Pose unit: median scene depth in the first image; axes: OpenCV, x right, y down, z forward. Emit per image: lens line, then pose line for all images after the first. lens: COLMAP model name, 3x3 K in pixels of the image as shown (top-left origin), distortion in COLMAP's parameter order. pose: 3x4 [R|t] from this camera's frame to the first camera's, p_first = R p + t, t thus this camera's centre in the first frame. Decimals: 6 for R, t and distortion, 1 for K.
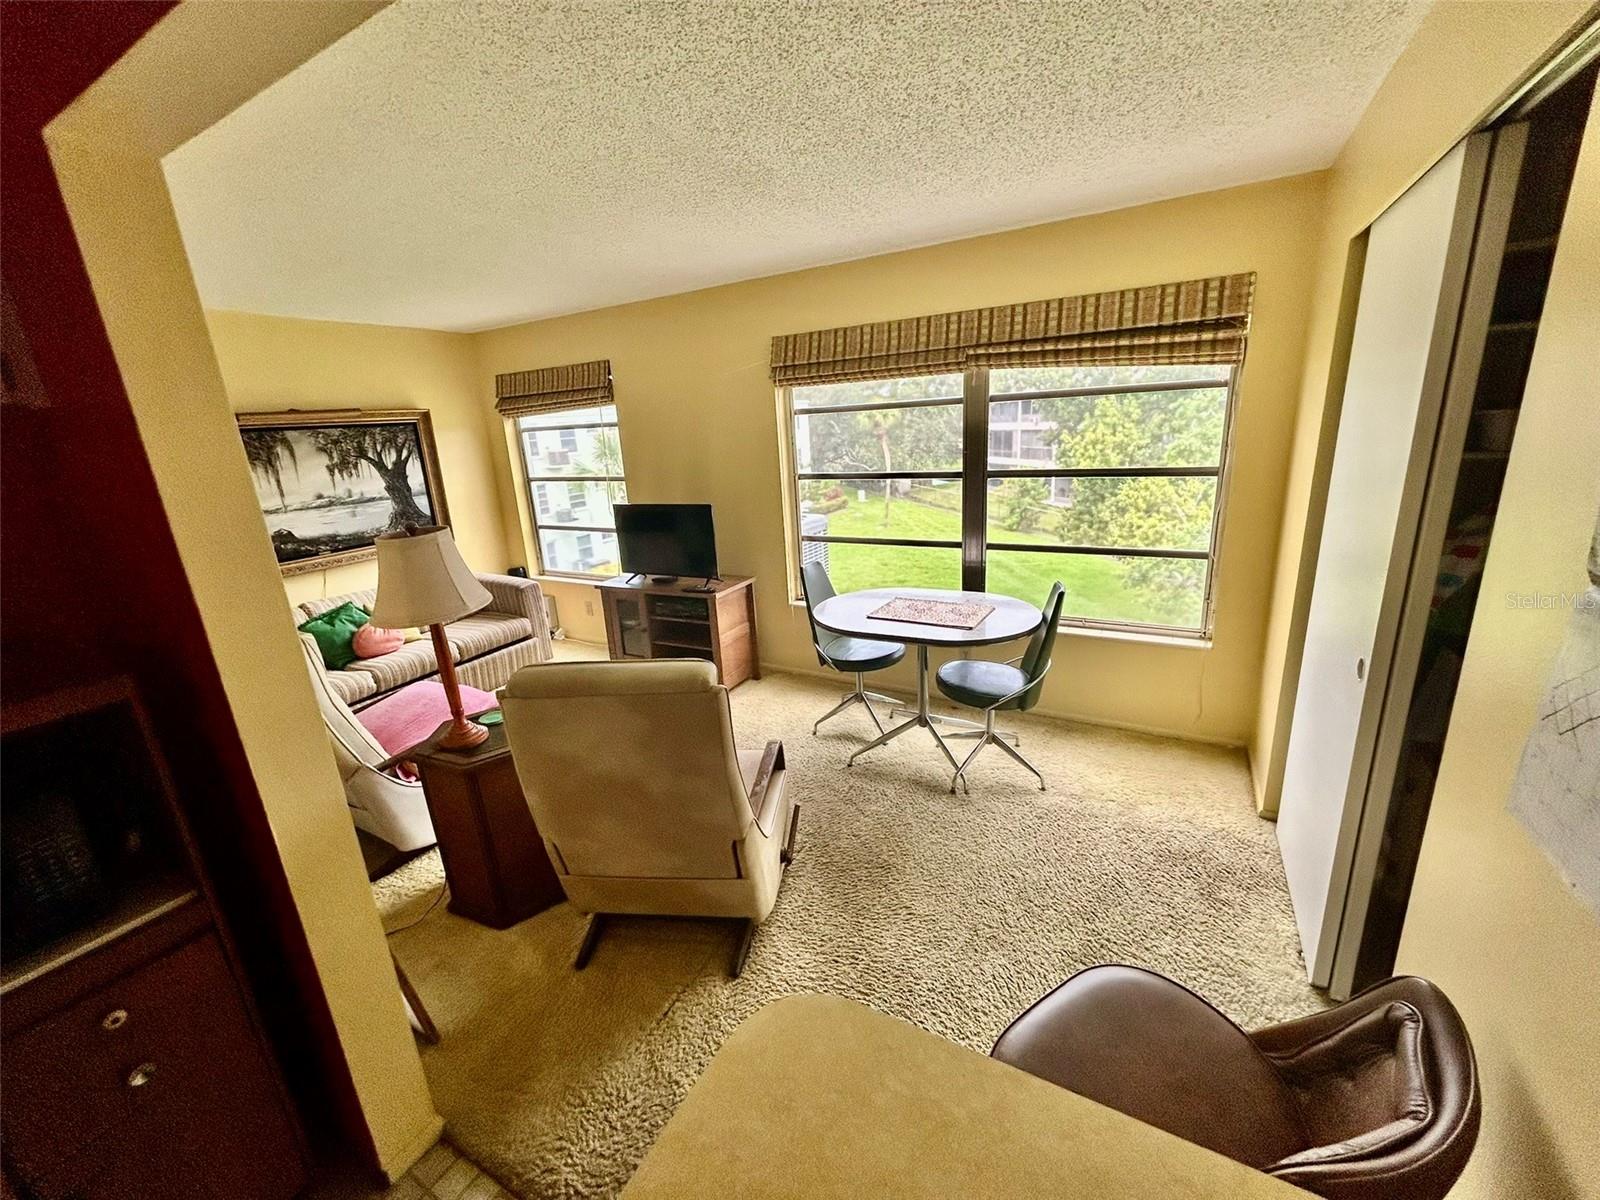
lens RADIAL K [[643.4, 0, 803.5], [0, 643.4, 598.1], [0, 0, 1]] dist [-0.002740, 0.001084]
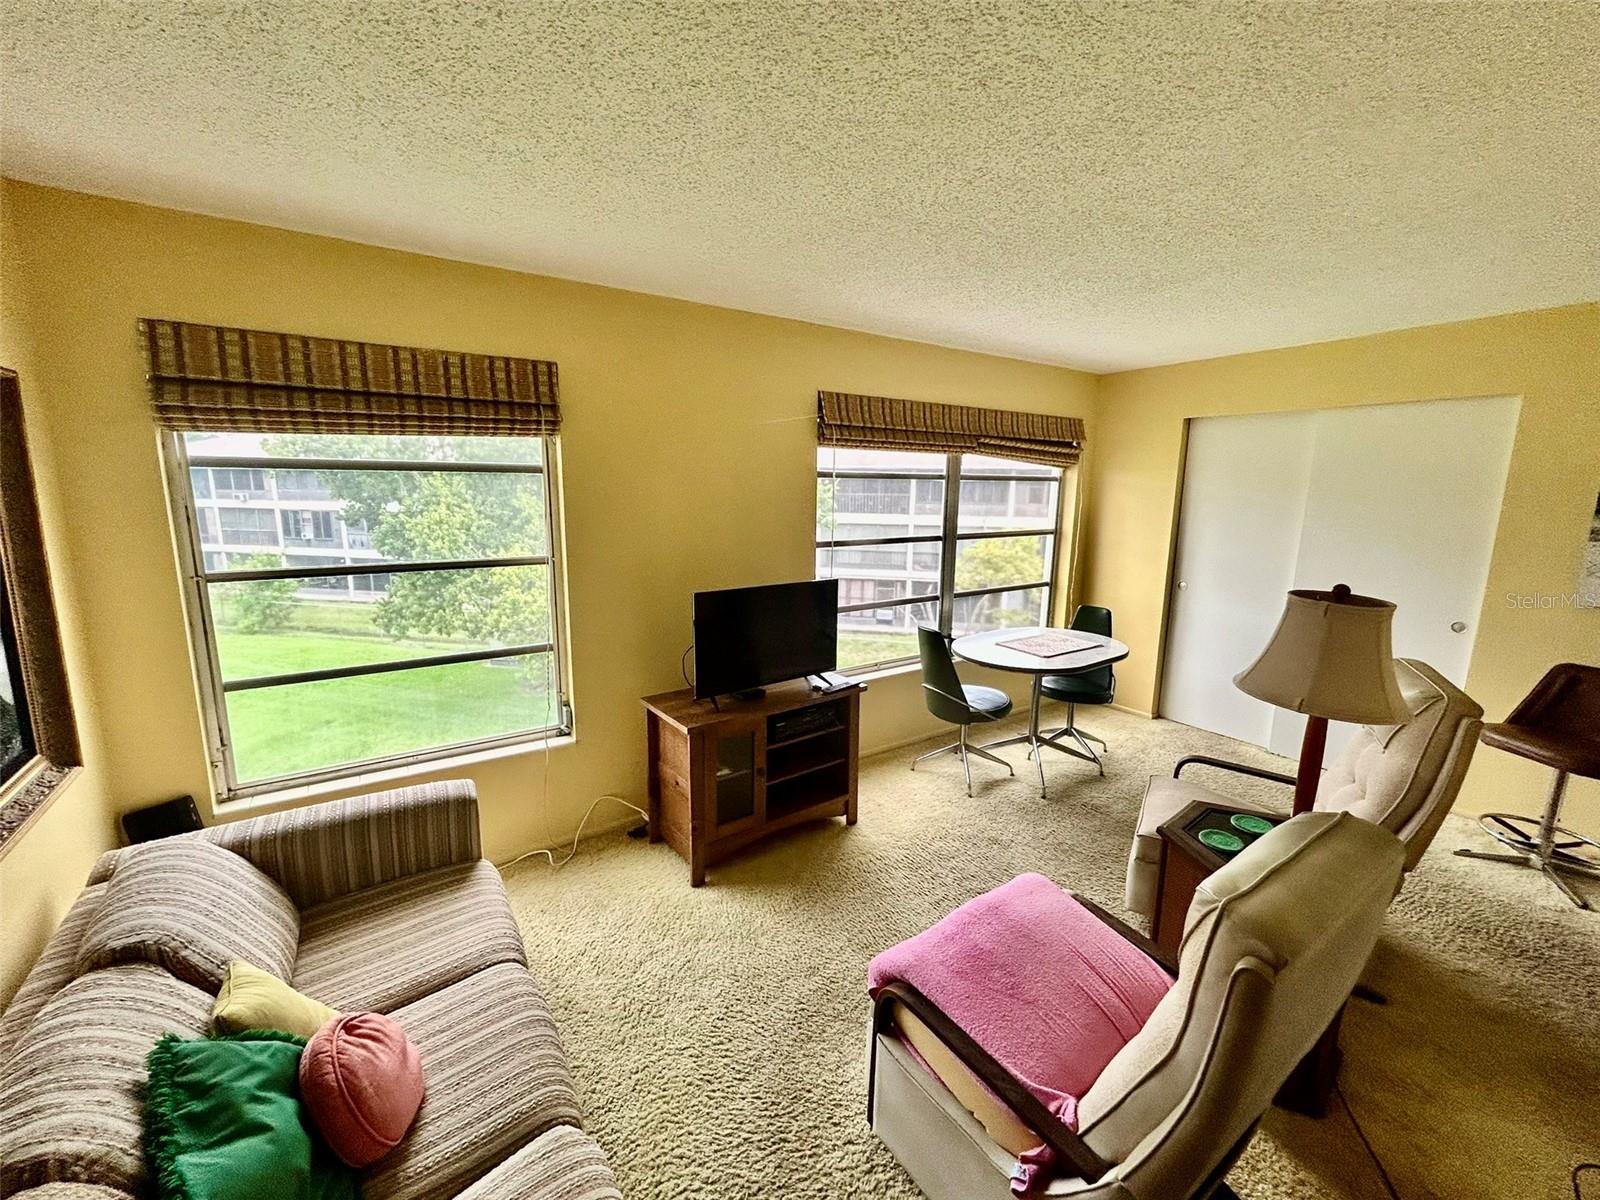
lens RADIAL K [[643.4, 0, 800.6], [0, 643.4, 593.9], [0, 0, 1]] dist [-0.002740, 0.001084]
pose [[0.437121, -0.090343, 0.894854, -0.748362], [0.207701, 0.978189, -0.002702, -0.112777], [-0.875092, 0.187043, 0.446351, 0.574934]]
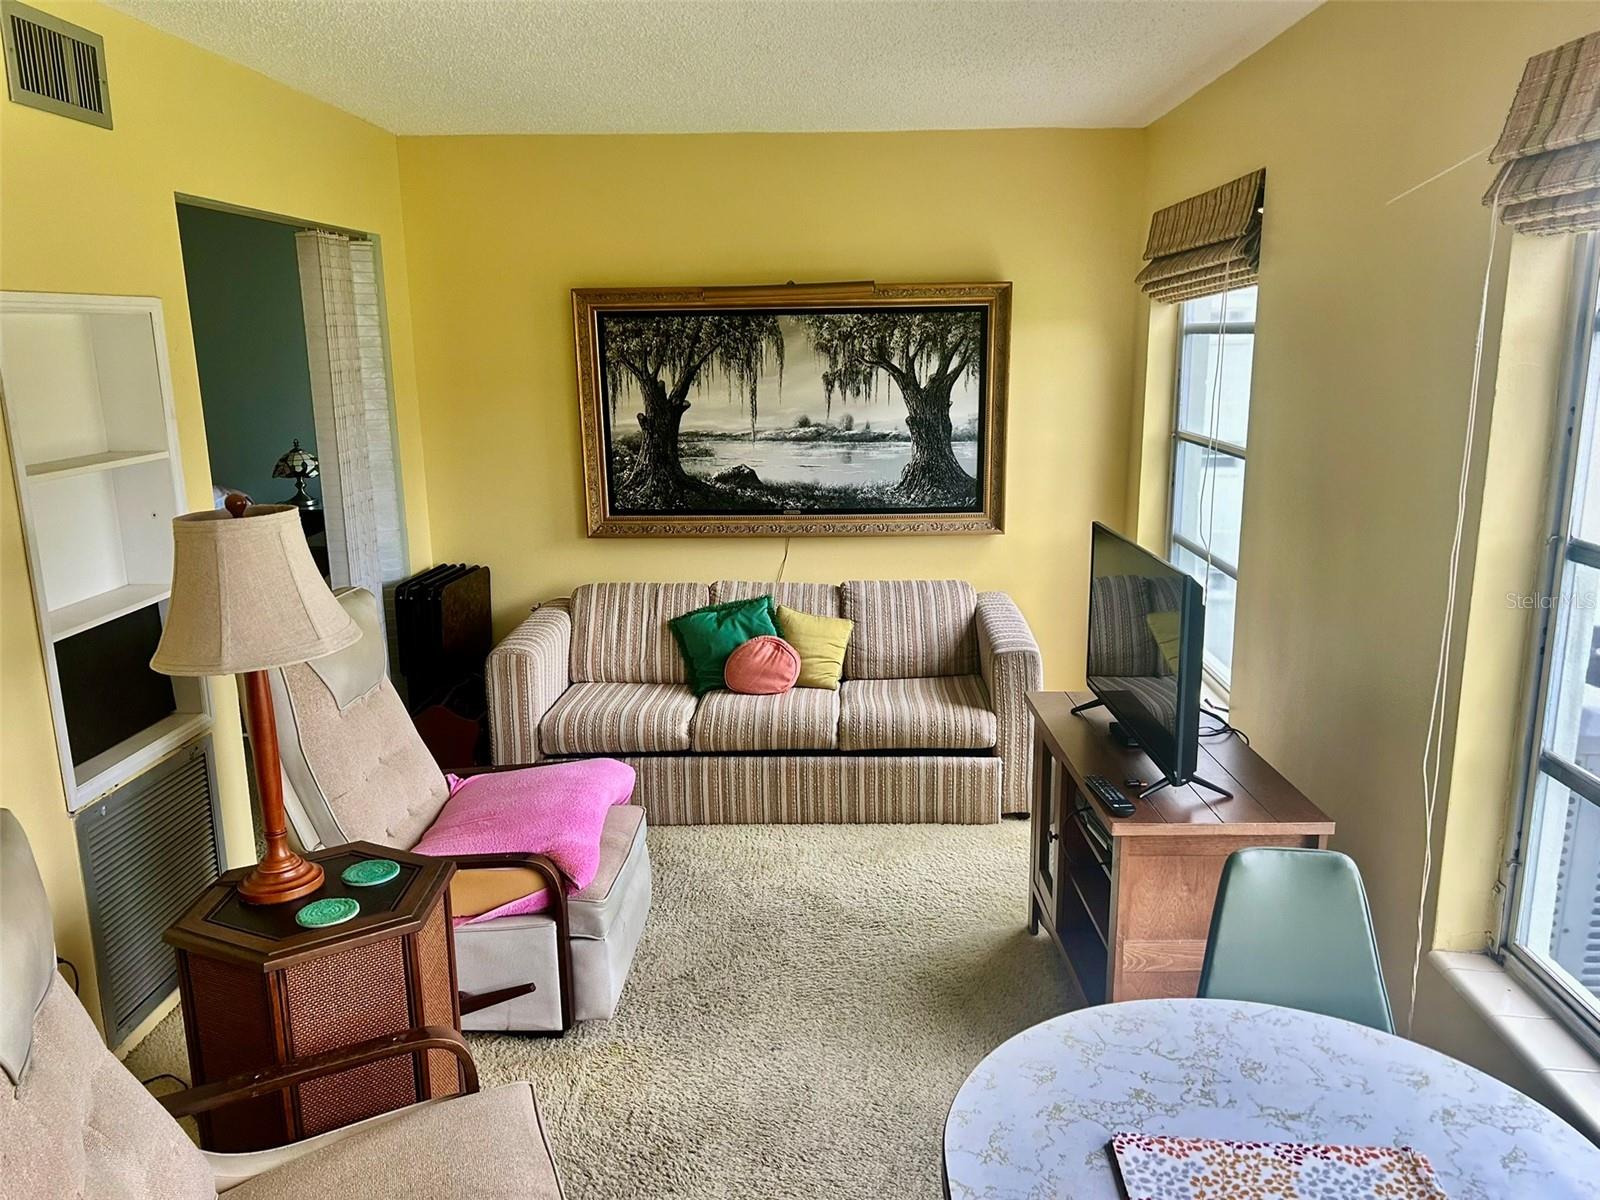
lens RADIAL K [[1194.0, 0, 812.3], [0, 1194.0, 634.2], [0, 0, 1]] dist [0.037324, -0.020314]
pose [[0.461716, 0.265079, -0.846494, 0.267507], [-0.255095, 0.953670, 0.159501, -0.140480], [0.849556, 0.142292, 0.507945, 0.421462]]
